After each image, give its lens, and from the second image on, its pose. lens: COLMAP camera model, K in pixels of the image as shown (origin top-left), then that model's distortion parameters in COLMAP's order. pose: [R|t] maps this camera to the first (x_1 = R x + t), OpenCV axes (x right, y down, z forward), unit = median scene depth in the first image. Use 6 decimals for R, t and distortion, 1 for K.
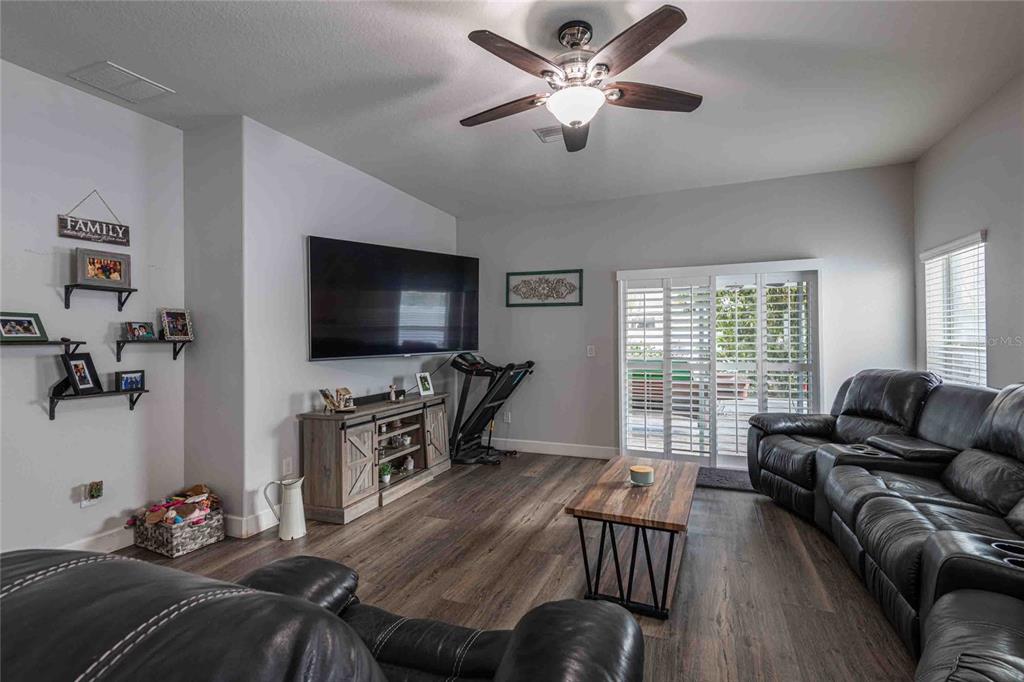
lens RADIAL K [[469.4, 0, 514.6], [0, 469.4, 334.2], [0, 0, 1]] dist [0.019711, -0.006501]
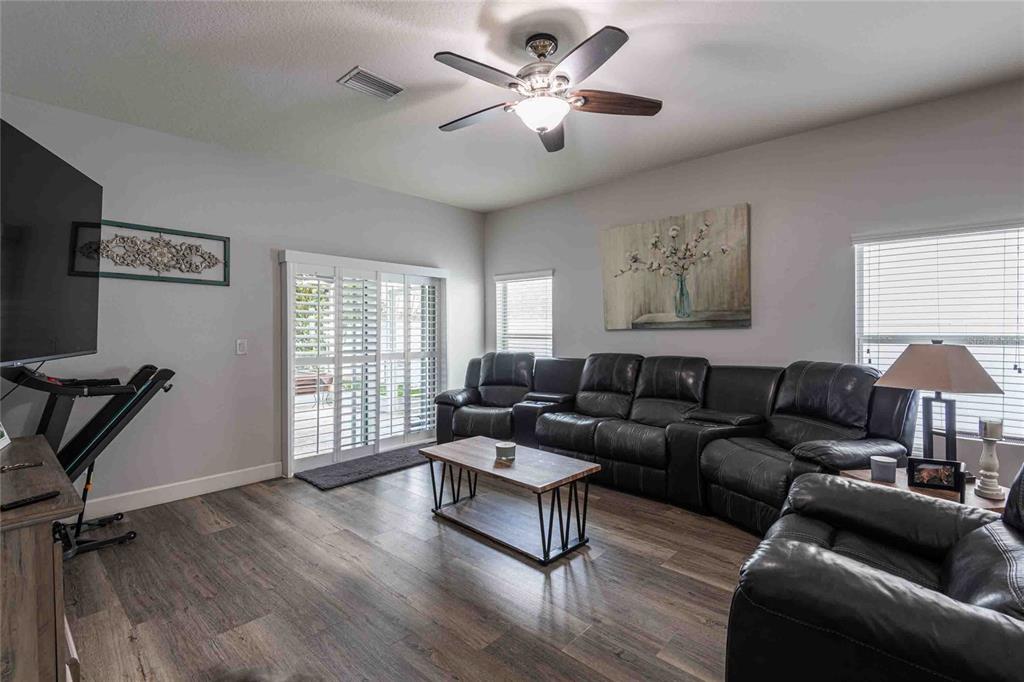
lens RADIAL K [[469.4, 0, 516.7], [0, 469.4, 337.8], [0, 0, 1]] dist [0.019711, -0.006501]
pose [[0.345036, -0.007978, 0.938556, -0.489355], [-0.009332, 0.999885, 0.011930, 0.009033], [-0.938543, -0.012875, 0.344922, 0.372071]]
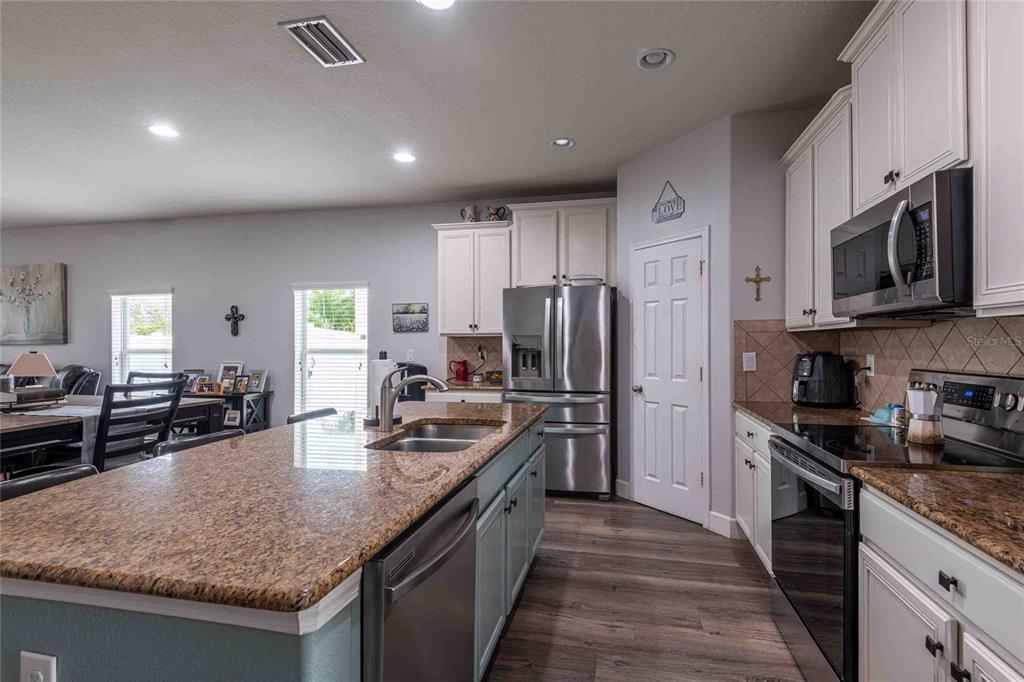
lens RADIAL K [[469.4, 0, 521.0], [0, 469.4, 338.9], [0, 0, 1]] dist [0.019711, -0.006501]
pose [[-0.173572, 0.019149, 0.984635, -1.108104], [-0.008093, 0.999749, -0.020870, -0.000089], [-0.984788, -0.011591, -0.173374, -0.826299]]
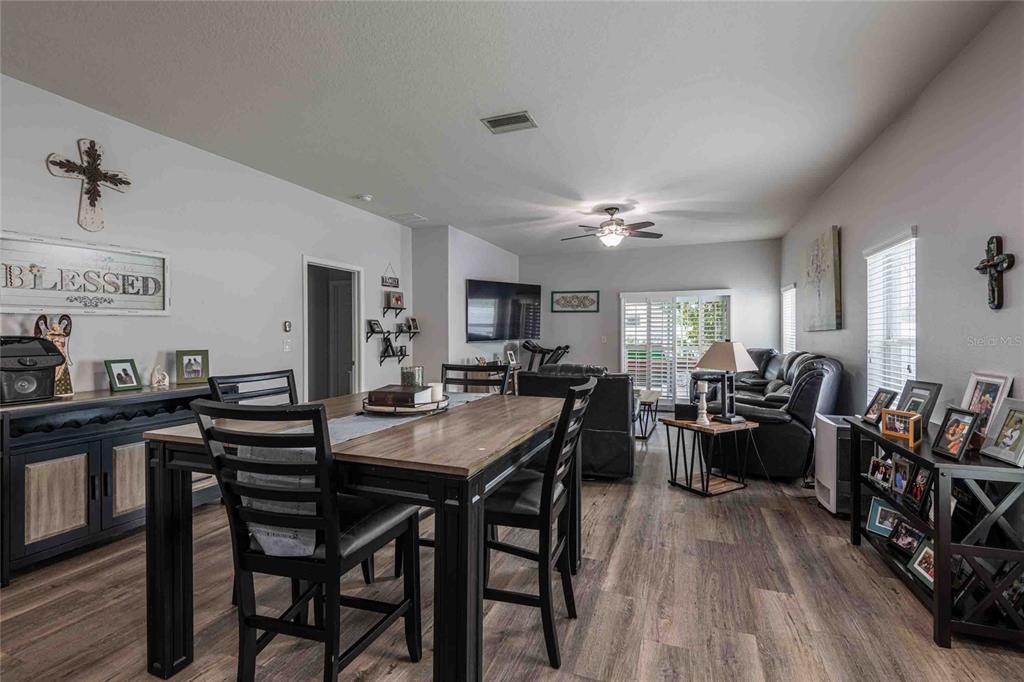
lens RADIAL K [[469.4, 0, 510.0], [0, 469.4, 338.1], [0, 0, 1]] dist [0.019711, -0.006501]
pose [[0.999630, 0.004421, 0.026847, -0.260867], [-0.005009, 0.999748, 0.021886, -0.005450], [-0.026744, -0.022012, 0.999400, -0.801910]]
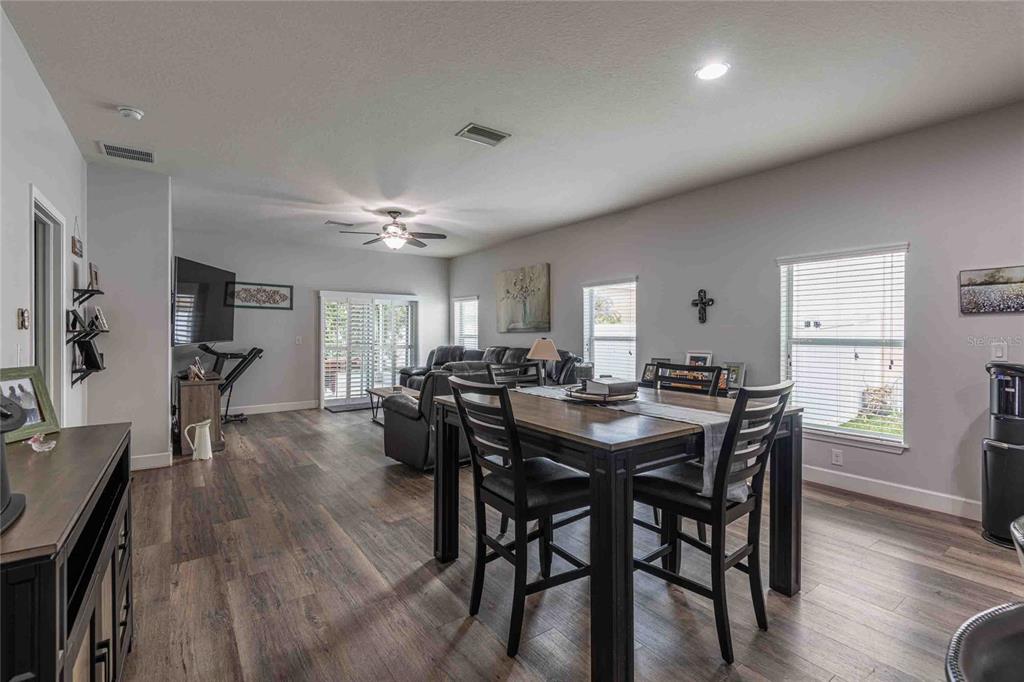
lens RADIAL K [[469.4, 0, 521.9], [0, 469.4, 334.9], [0, 0, 1]] dist [0.019711, -0.006501]
pose [[0.519480, 0.004983, 0.854468, -0.922706], [-0.015250, 0.999878, 0.003441, 0.002893], [-0.854347, -0.014818, 0.519492, -0.501335]]
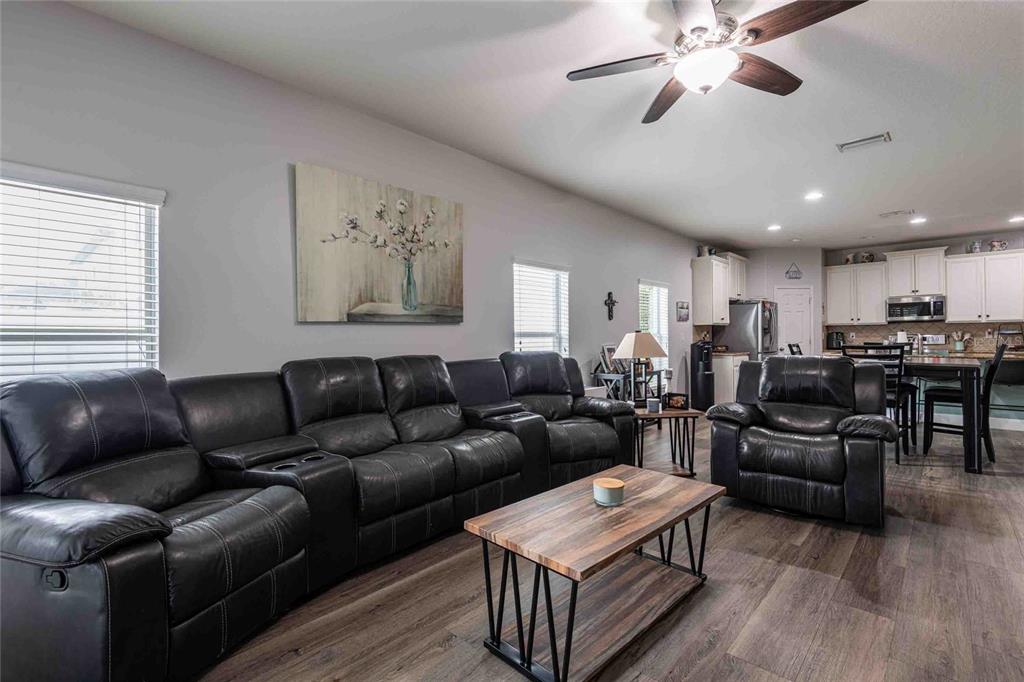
lens RADIAL K [[469.4, 0, 513.2], [0, 469.4, 336.6], [0, 0, 1]] dist [0.019711, -0.006501]
pose [[-0.937374, 0.015736, 0.347969, 0.093204], [0.011102, 0.999821, -0.015306, 0.037603], [-0.348148, -0.010484, -0.937381, 1.112113]]
